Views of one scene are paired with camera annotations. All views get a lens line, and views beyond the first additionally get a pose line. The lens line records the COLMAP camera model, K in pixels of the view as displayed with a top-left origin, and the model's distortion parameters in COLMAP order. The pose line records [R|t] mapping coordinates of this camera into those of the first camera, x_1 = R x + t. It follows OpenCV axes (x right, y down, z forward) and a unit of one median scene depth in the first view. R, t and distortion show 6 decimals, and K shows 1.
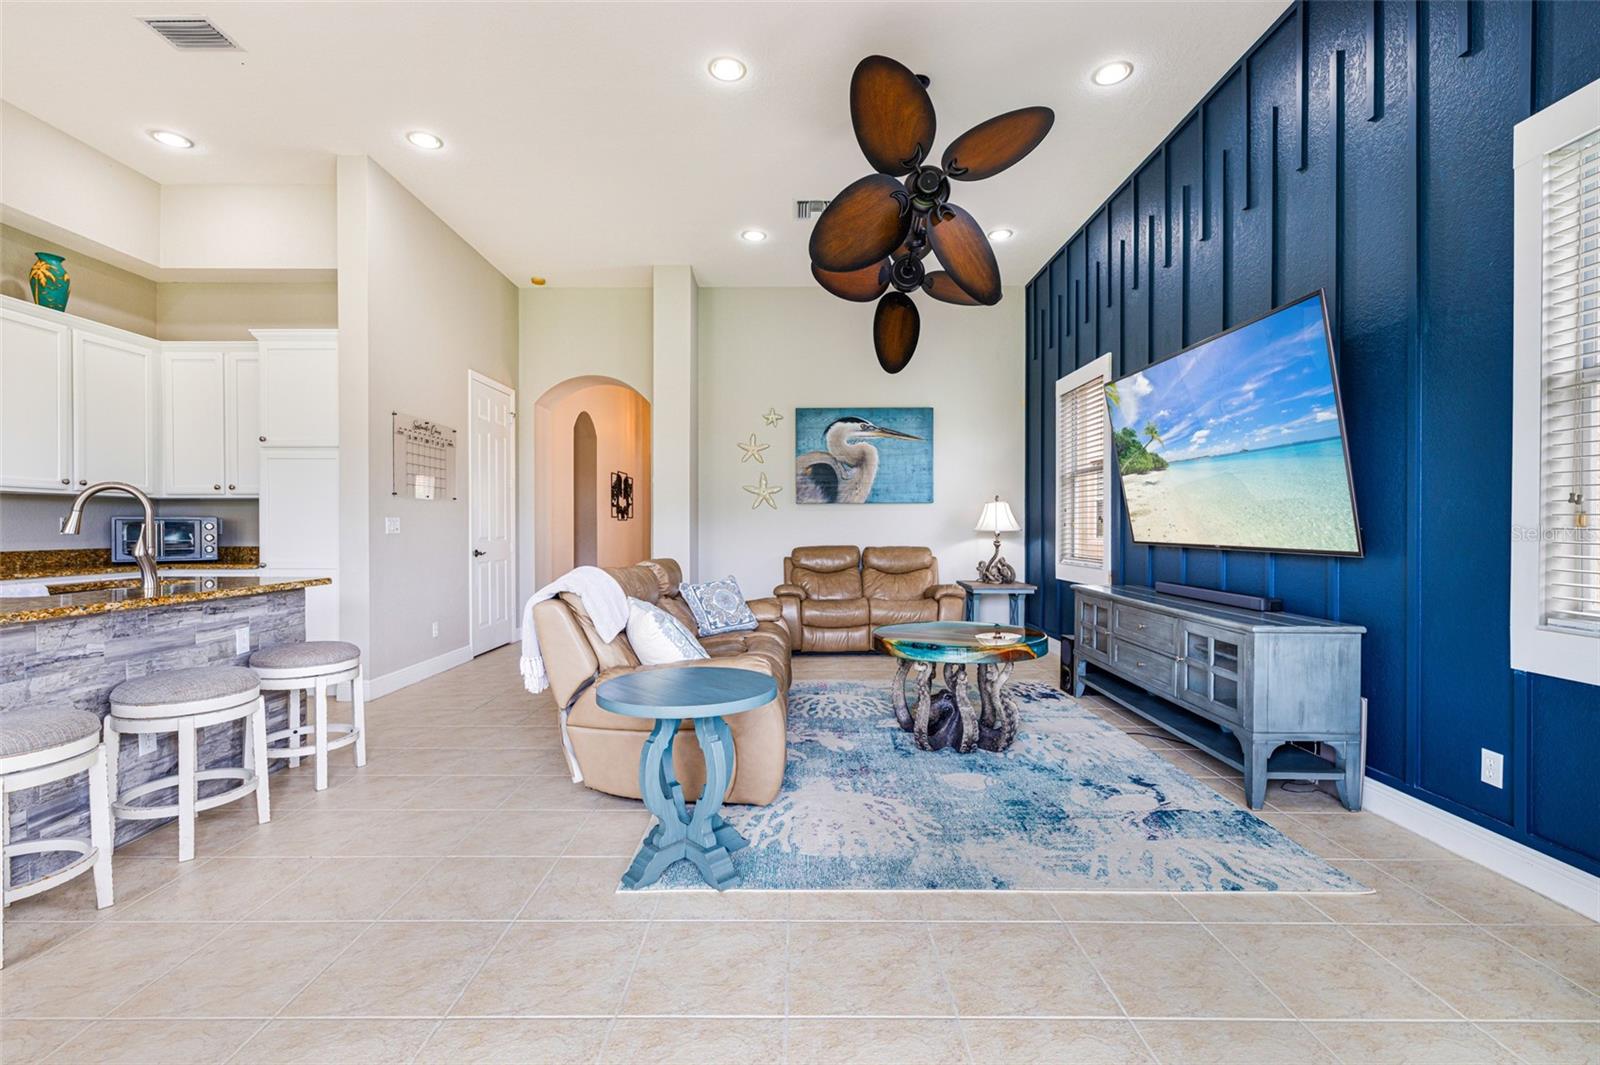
lens RADIAL K [[722.3, 0, 804.8], [0, 722.3, 531.9], [0, 0, 1]] dist [0.001676, 0.000046]
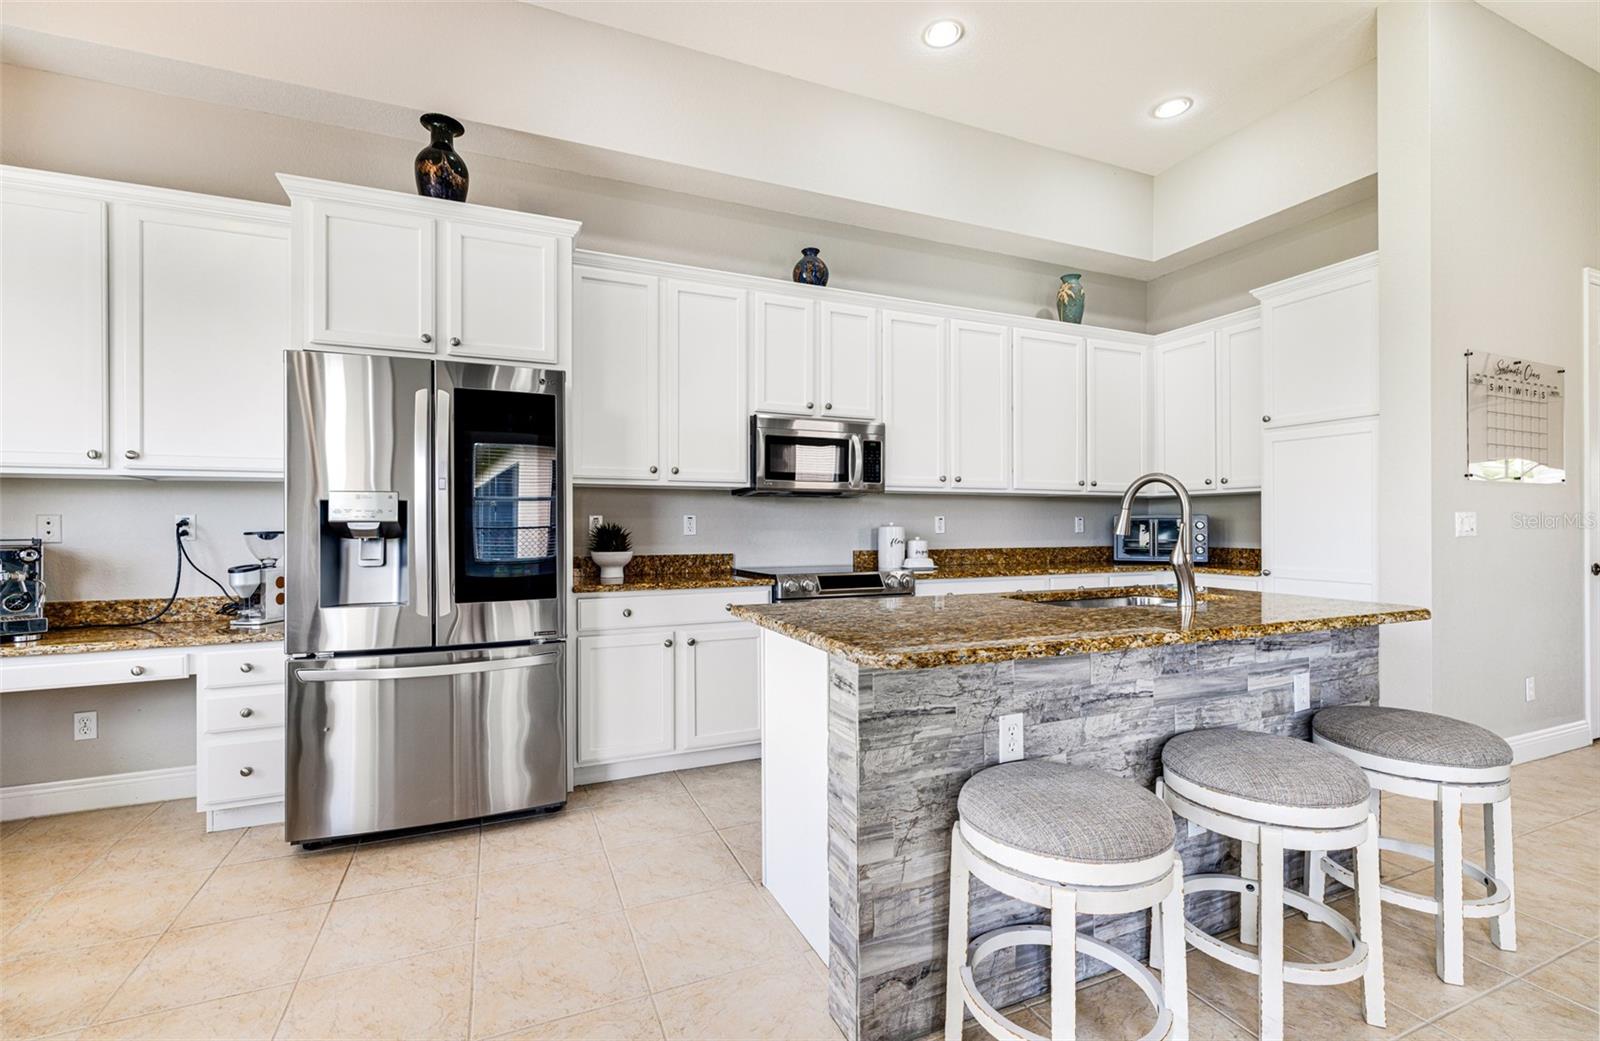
lens RADIAL K [[679.8, 0, 786.3], [0, 679.8, 522.9], [0, 0, 1]] dist [0.000839, -0.000335]
pose [[0.387452, -0.002991, -0.921885, -0.268951], [-0.005431, 0.999970, -0.005527, -0.003458], [0.921874, 0.007148, 0.387424, 0.214328]]
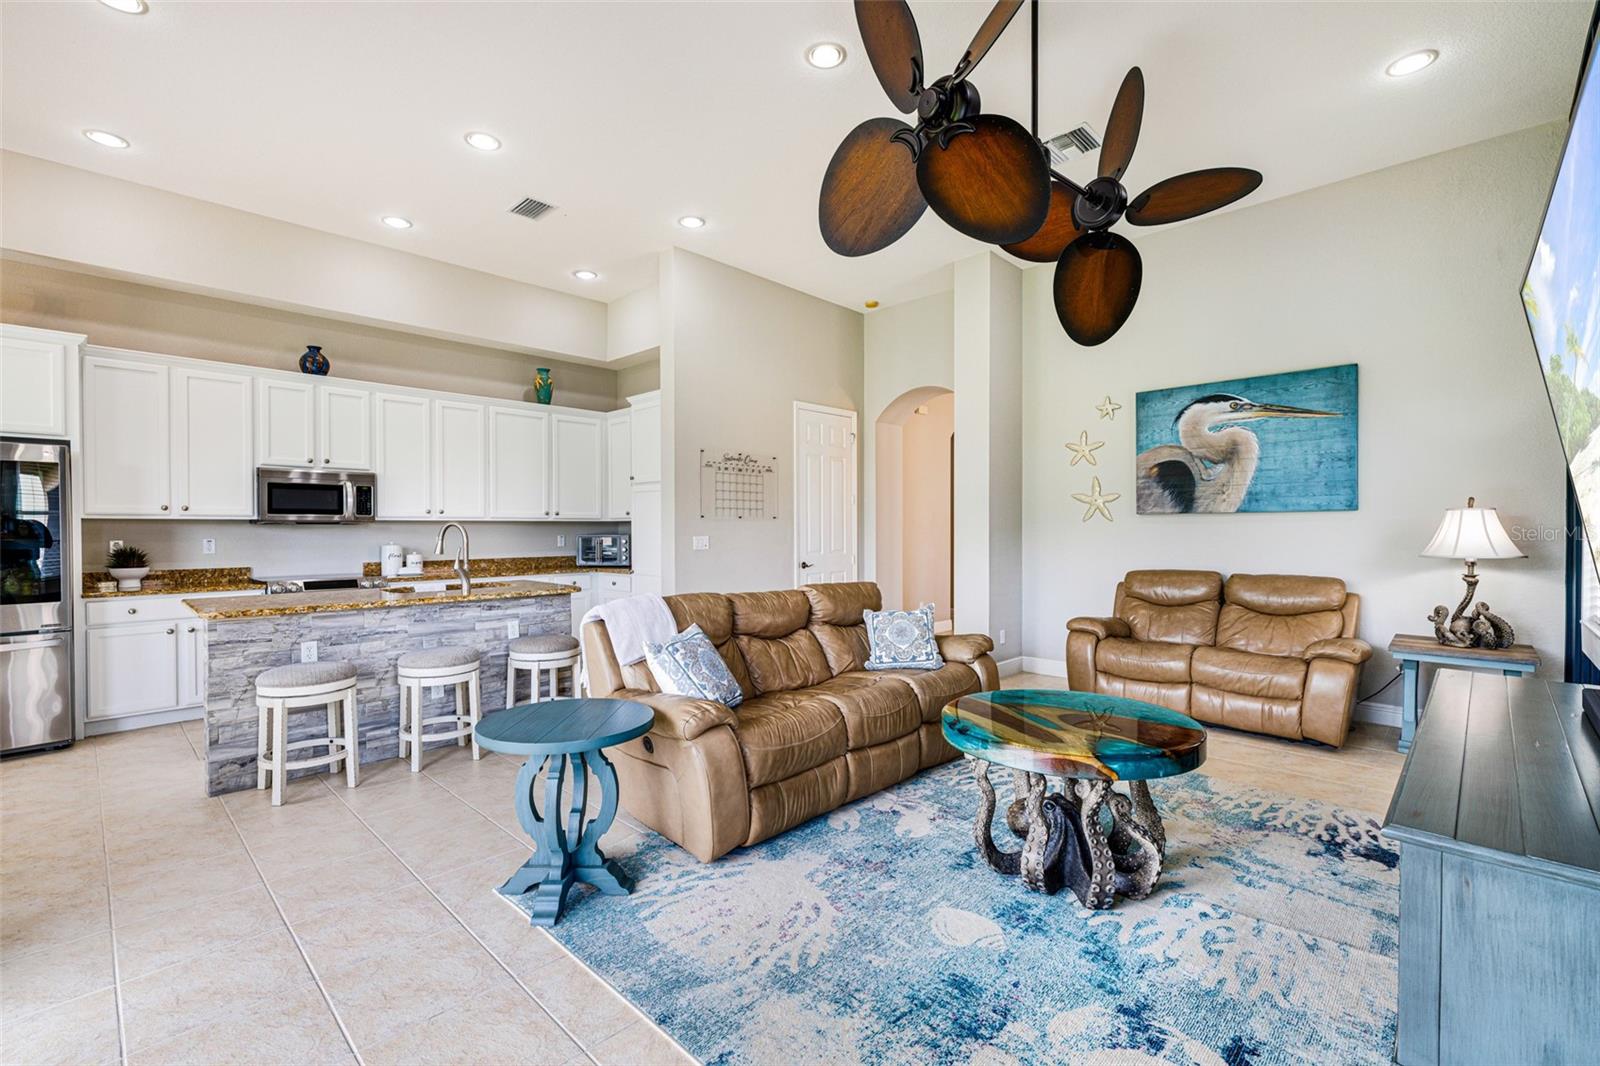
lens RADIAL K [[726.5, 0, 788.2], [0, 726.5, 533.2], [0, 0, 1]] dist [-0.001590, 0.000309]
pose [[0.696790, 0.004470, -0.717261, 0.459804], [-0.001256, 0.999987, 0.005012, -0.035057], [0.717274, -0.002591, 0.696787, 0.283173]]
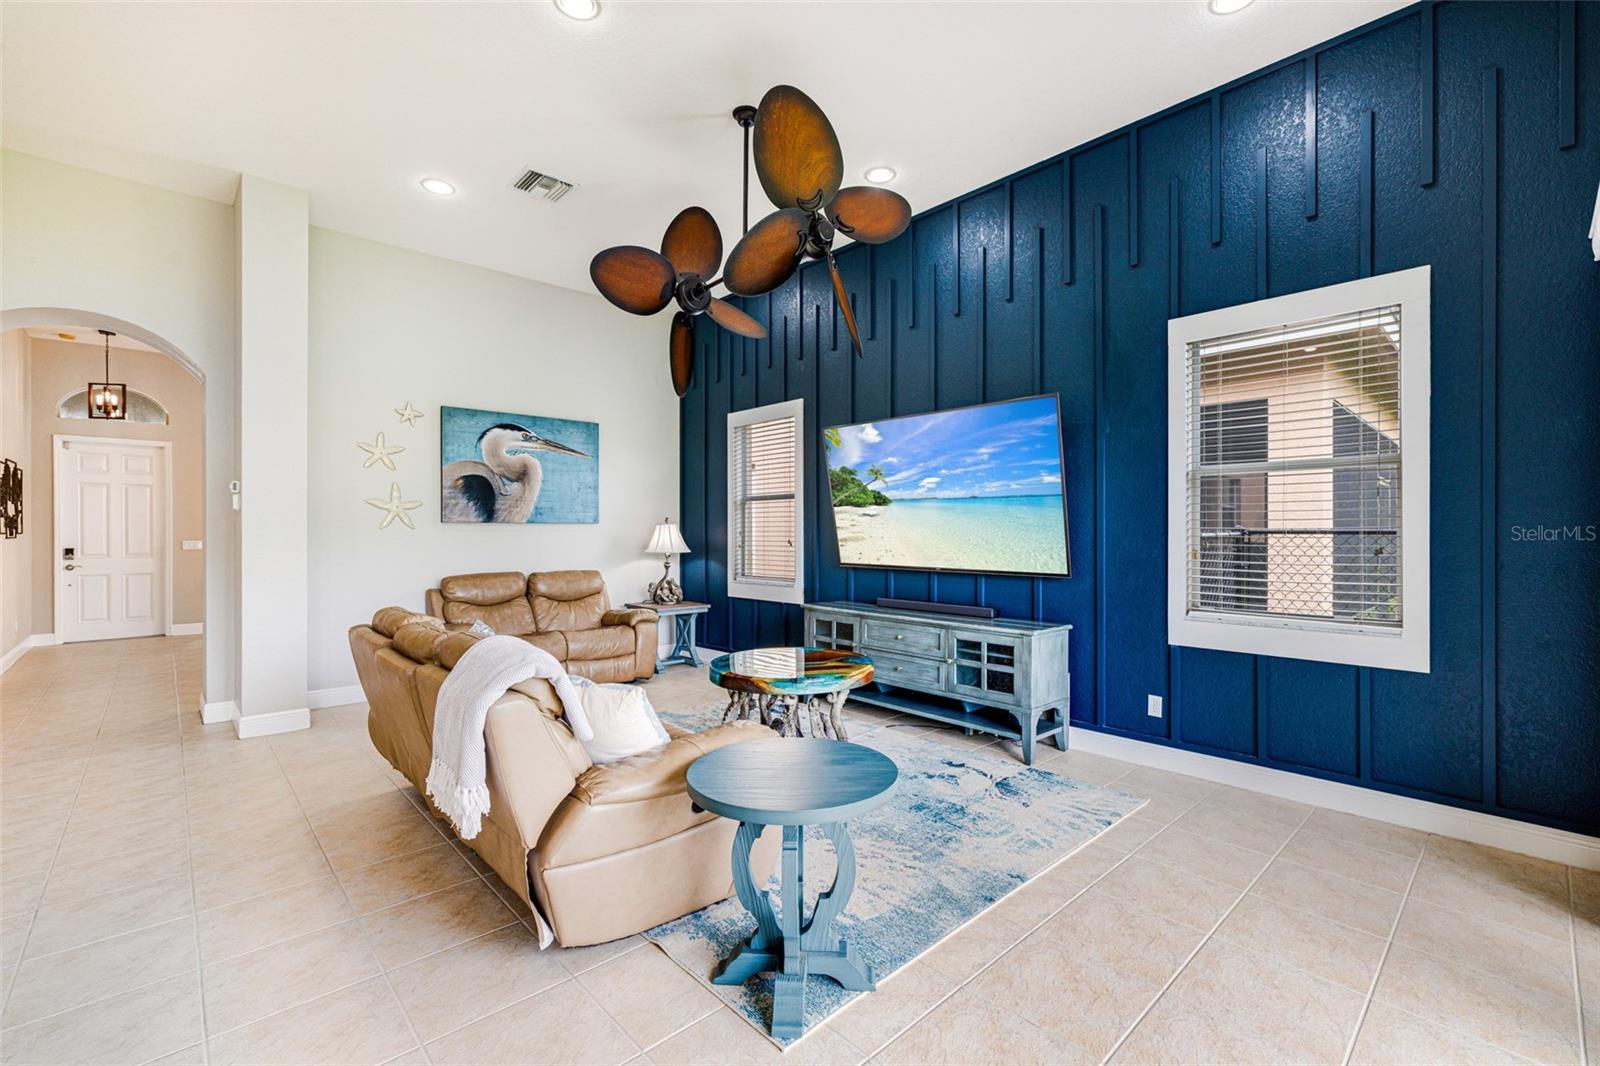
lens RADIAL K [[703.7, 0, 809.6], [0, 703.7, 534.2], [0, 0, 1]] dist [0.001815, 0.000922]
pose [[0.728859, -0.001539, 0.684662, -0.403206], [0.005155, 0.999981, -0.003239, -0.033982], [-0.684644, 0.005890, 0.728854, 0.215578]]
